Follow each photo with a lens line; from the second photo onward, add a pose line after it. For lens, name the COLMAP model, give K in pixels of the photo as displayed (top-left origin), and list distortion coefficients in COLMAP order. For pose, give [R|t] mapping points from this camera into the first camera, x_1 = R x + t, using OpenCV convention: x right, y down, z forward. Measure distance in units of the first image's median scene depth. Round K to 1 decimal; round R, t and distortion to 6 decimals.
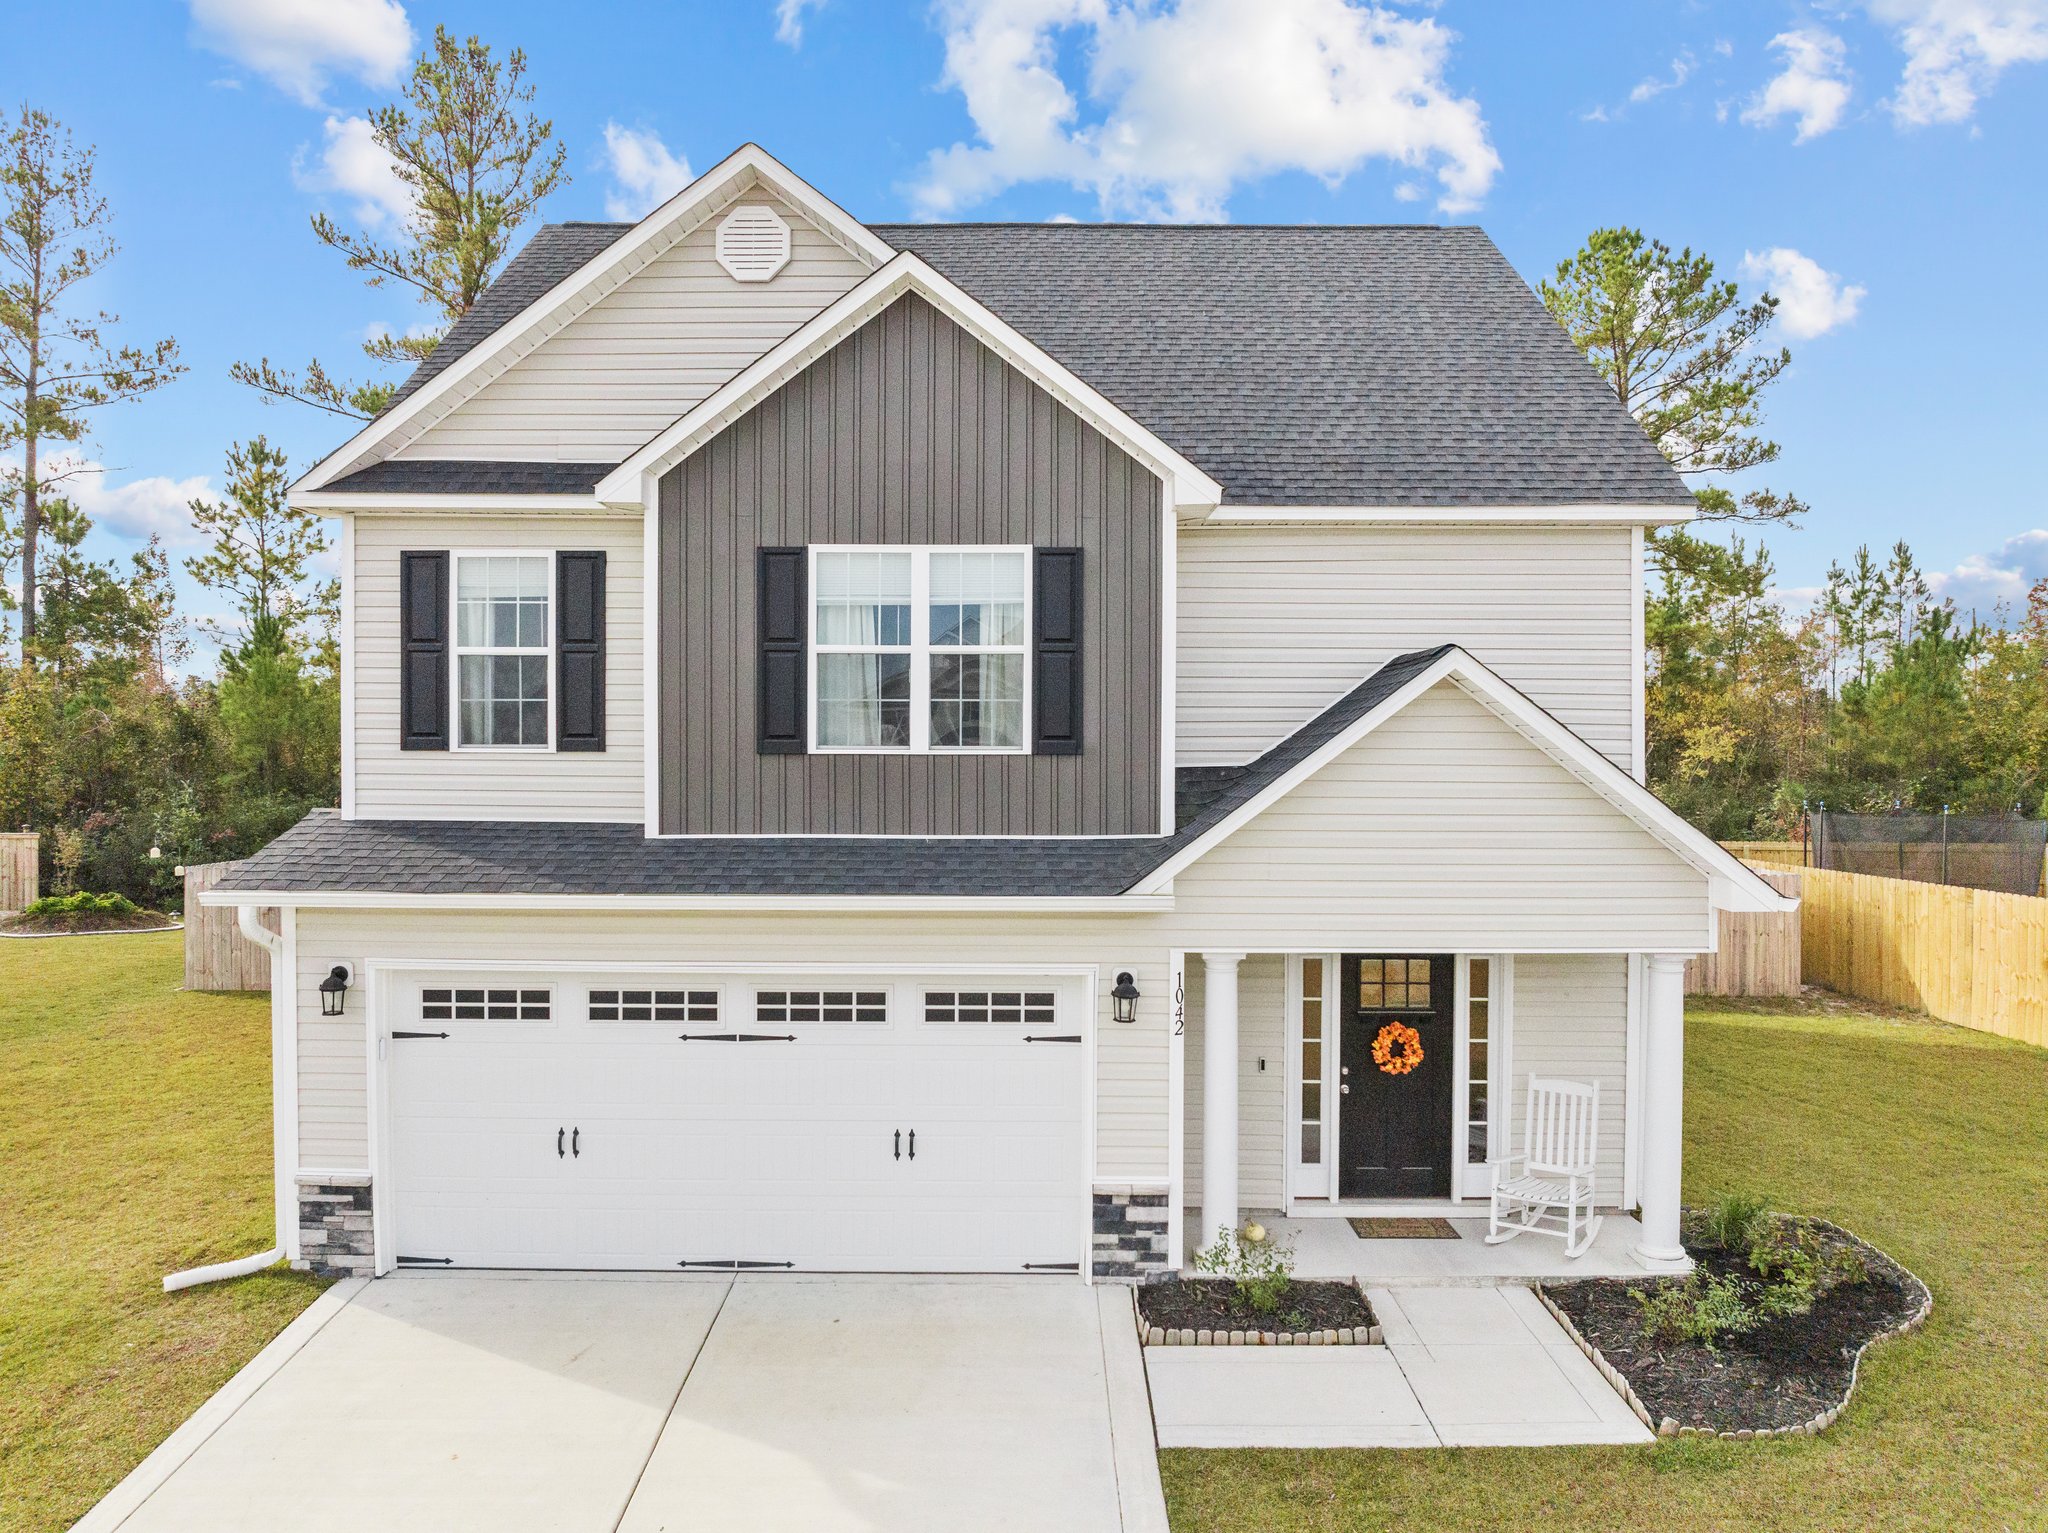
lens RADIAL K [[1437.2, 0, 1011.4], [0, 1437.2, 775.0], [0, 0, 1]] dist [-0.032195, 0.007825]
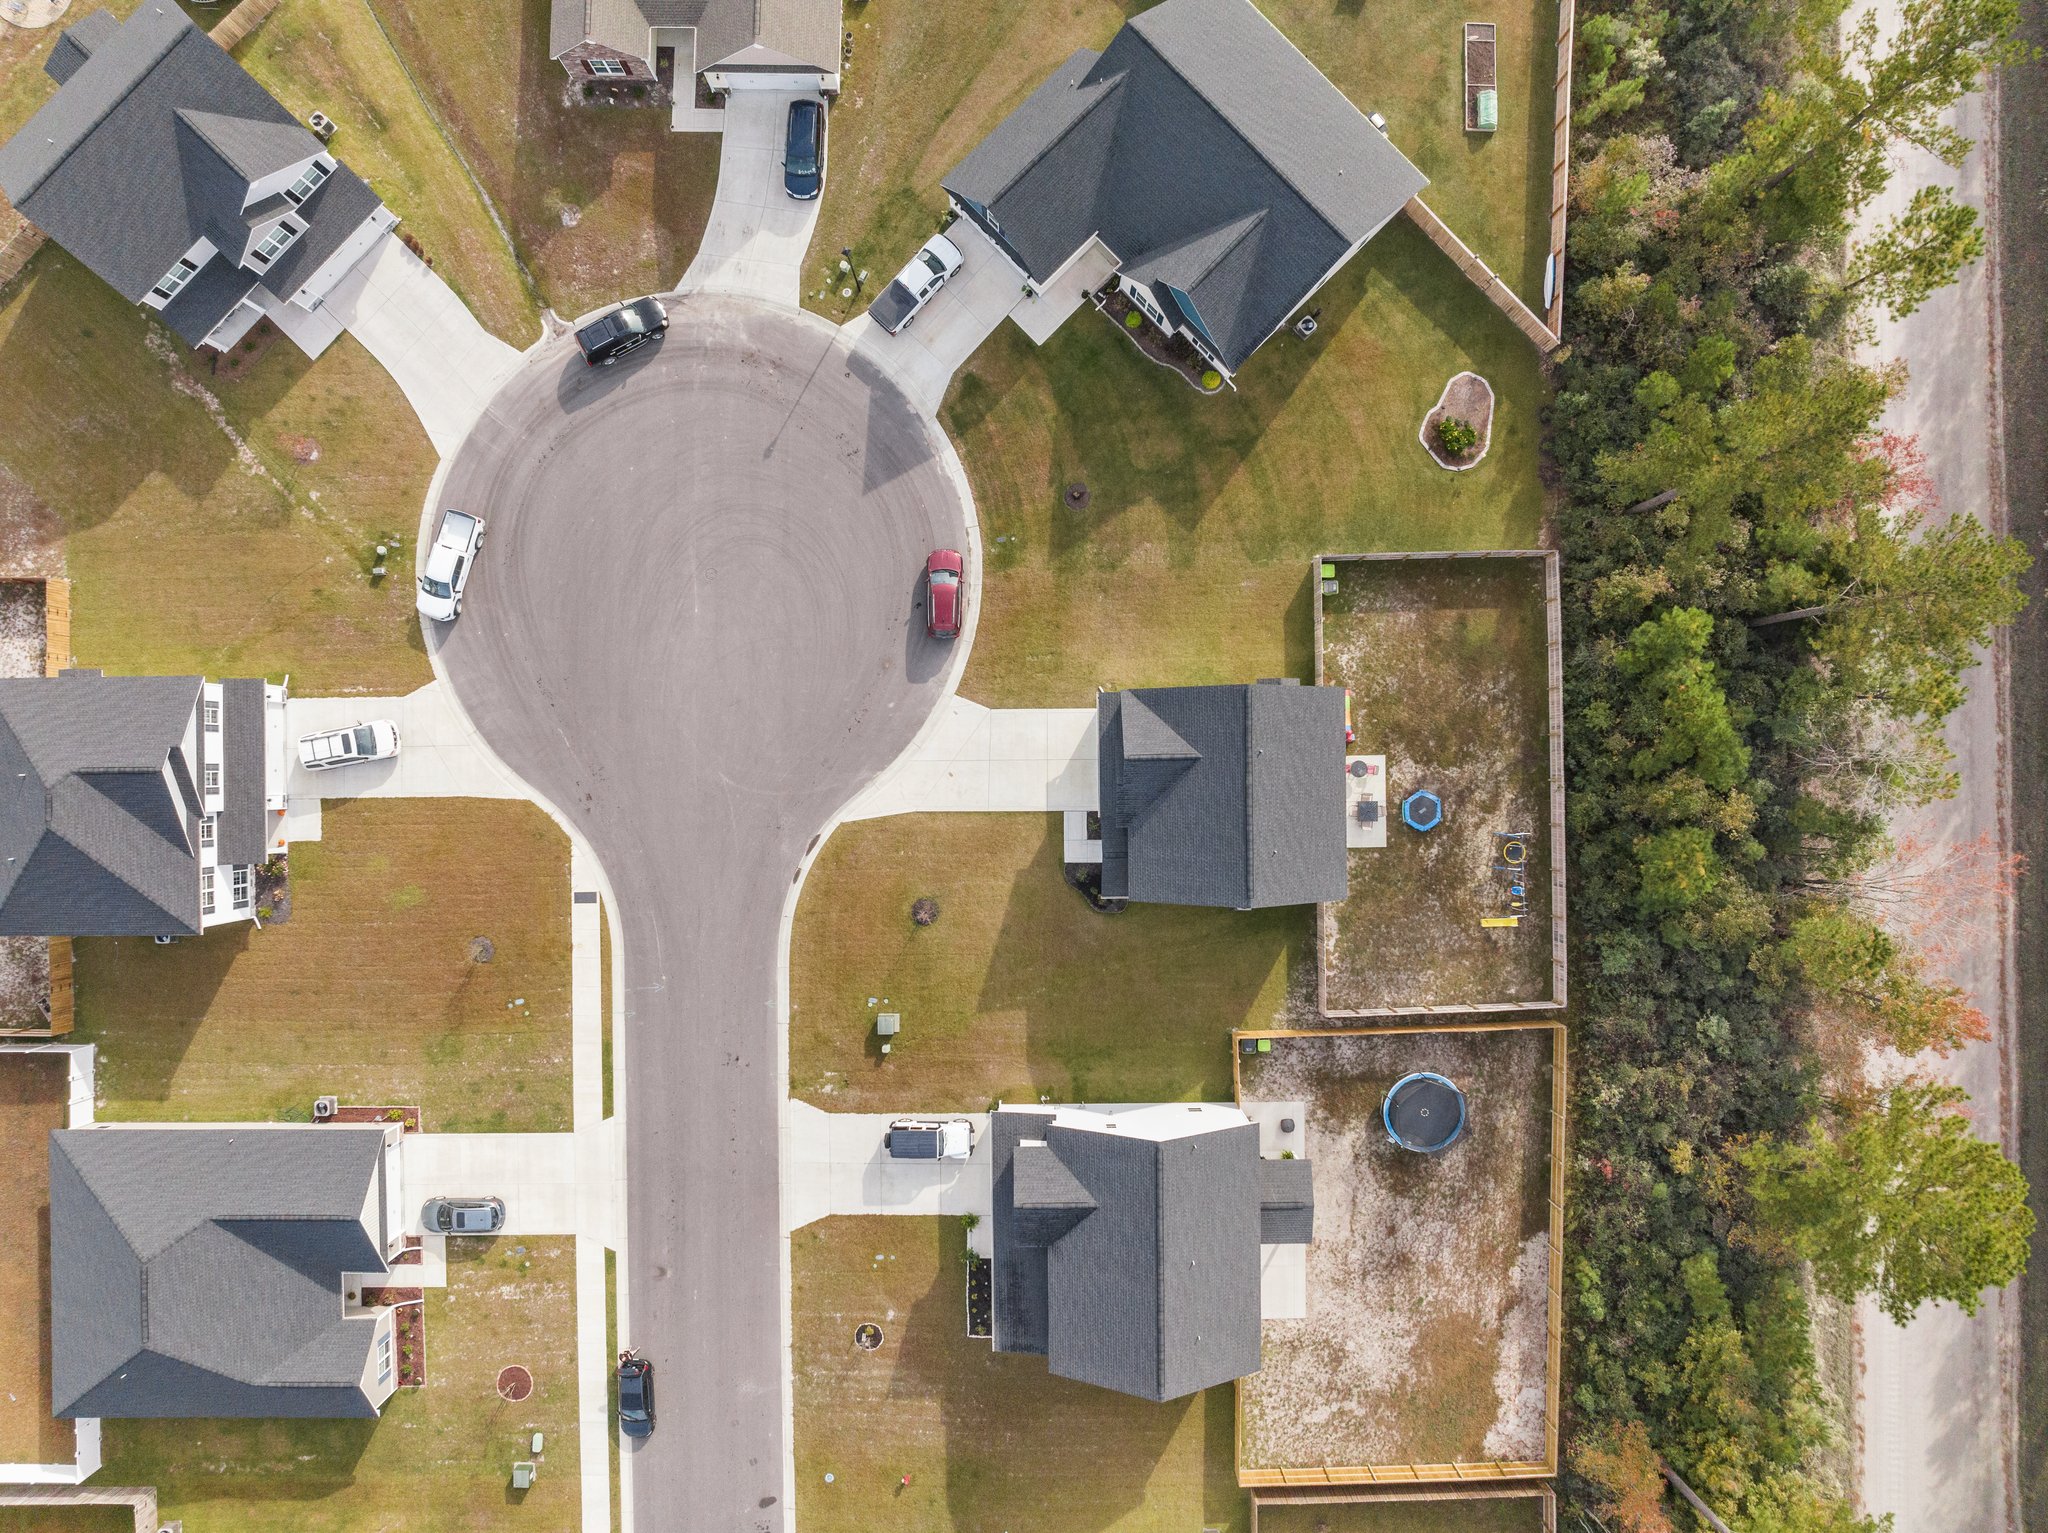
lens RADIAL K [[1437.2, 0, 1002.9], [0, 1437.2, 768.9], [0, 0, 1]] dist [-0.032195, 0.007825]
pose [[0.016442, 0.999856, -0.004104, -0.115174], [-0.009754, 0.004264, 0.999943, -7.043552], [0.999817, -0.016401, 0.009822, 0.362857]]
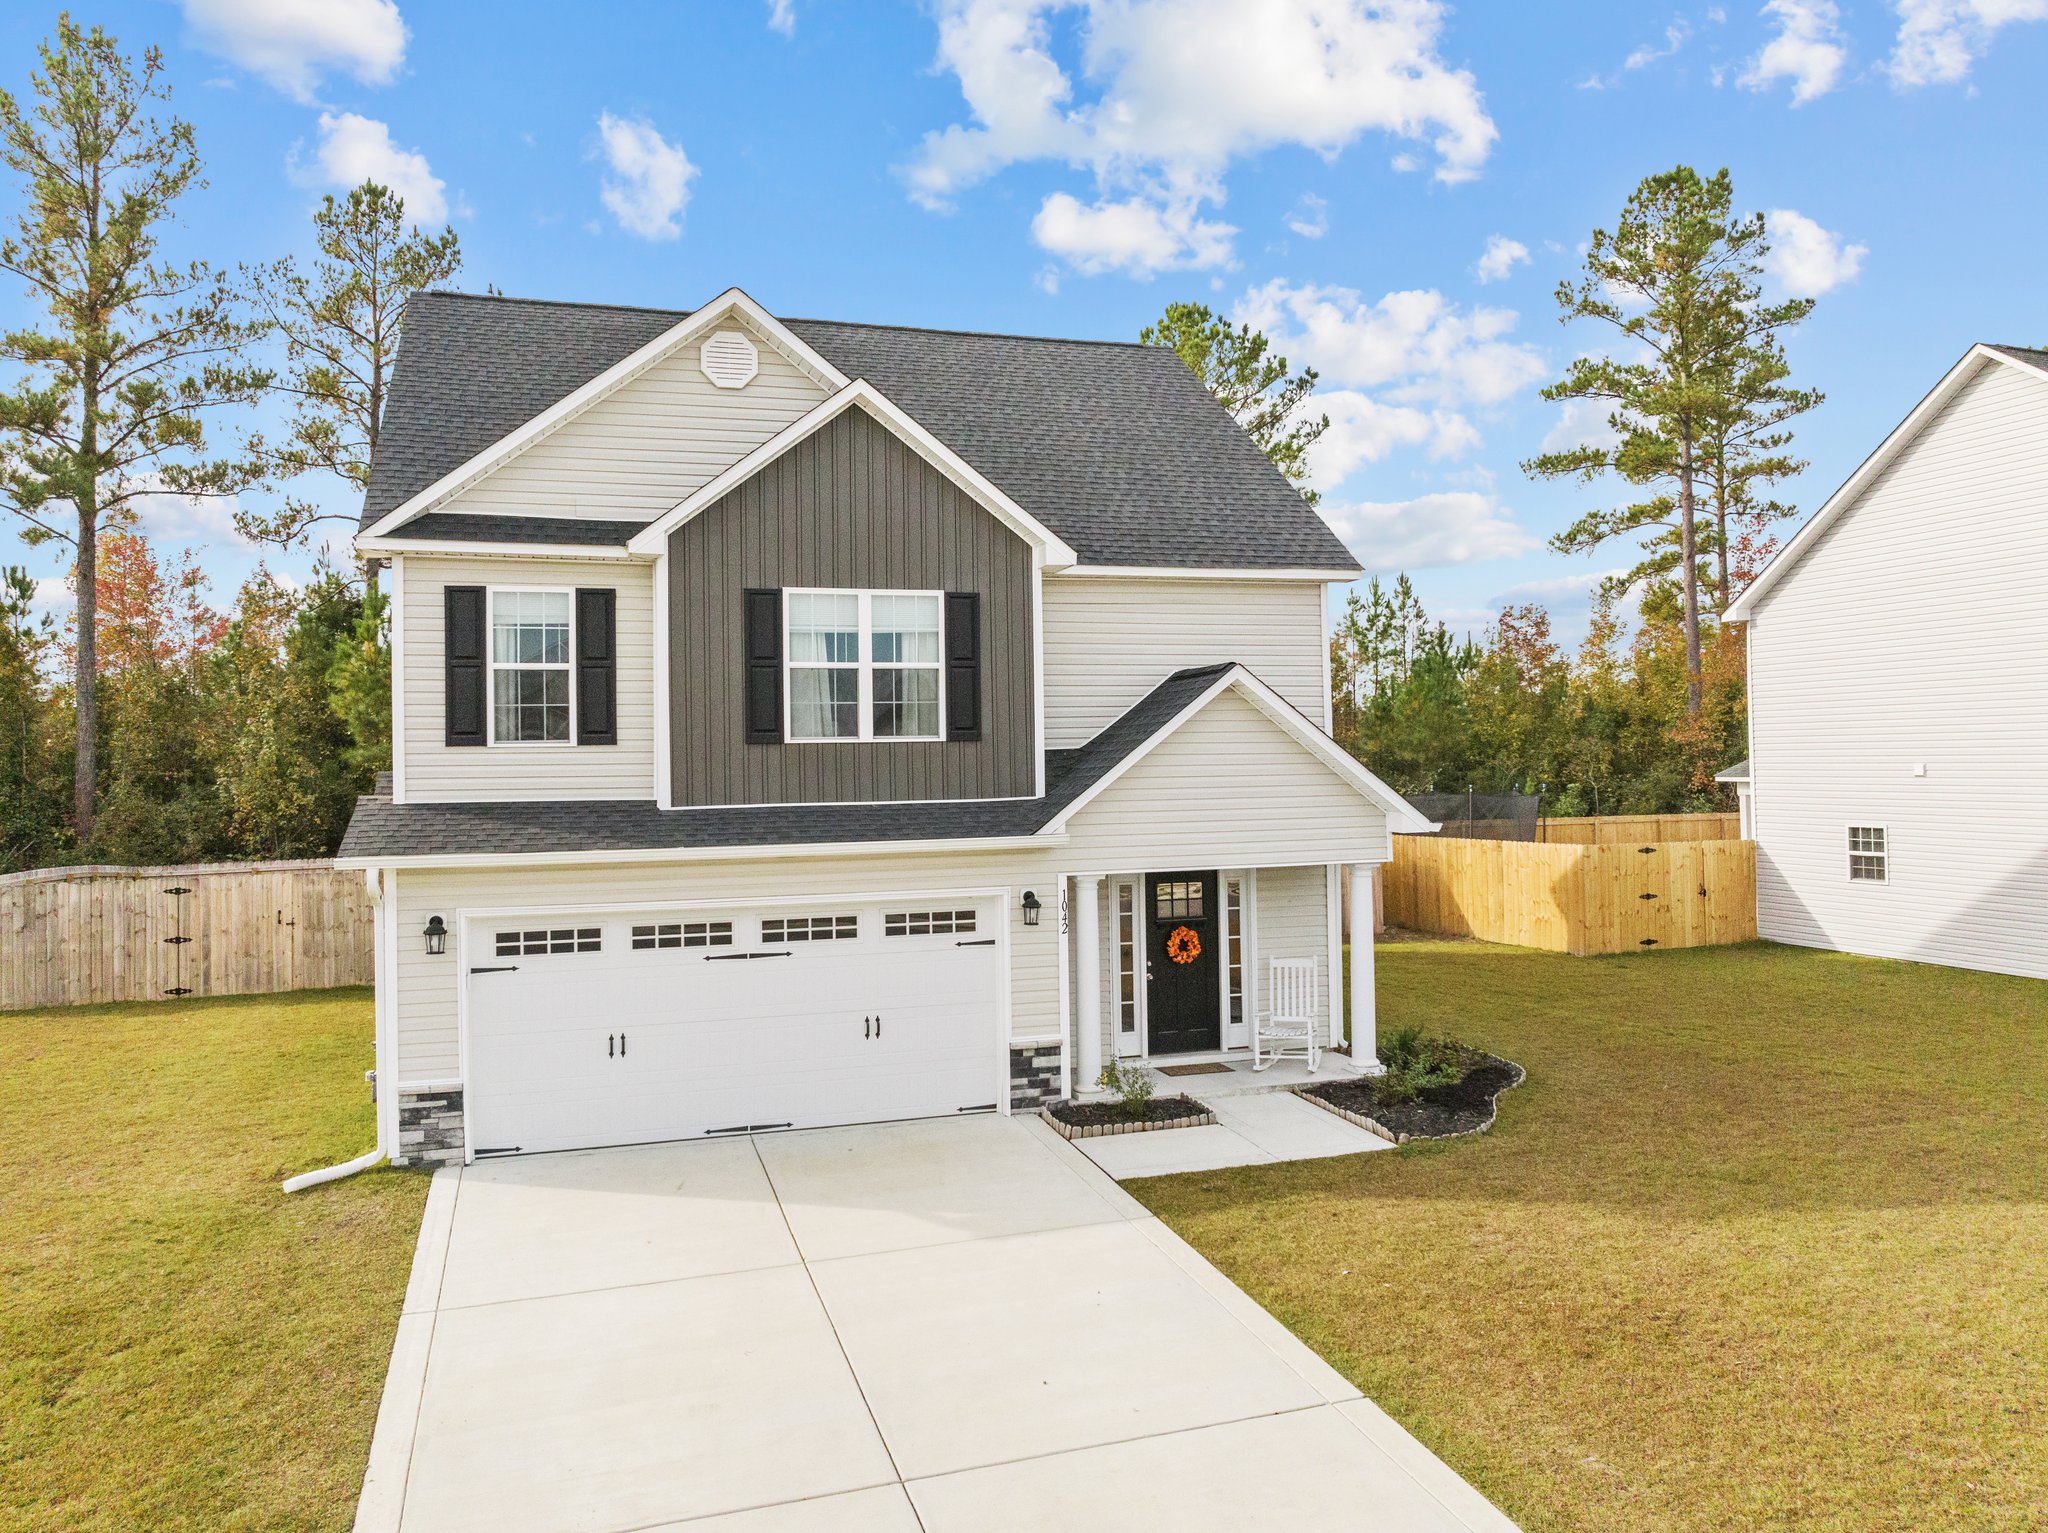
lens RADIAL K [[1437.2, 0, 1008.9], [0, 1437.2, 754.0], [0, 0, 1]] dist [-0.032195, 0.007825]
pose [[0.954141, -0.017919, 0.298821, -0.342994], [0.026837, 0.999308, -0.025766, 0.035376], [-0.298152, 0.032604, 0.953961, -0.338923]]
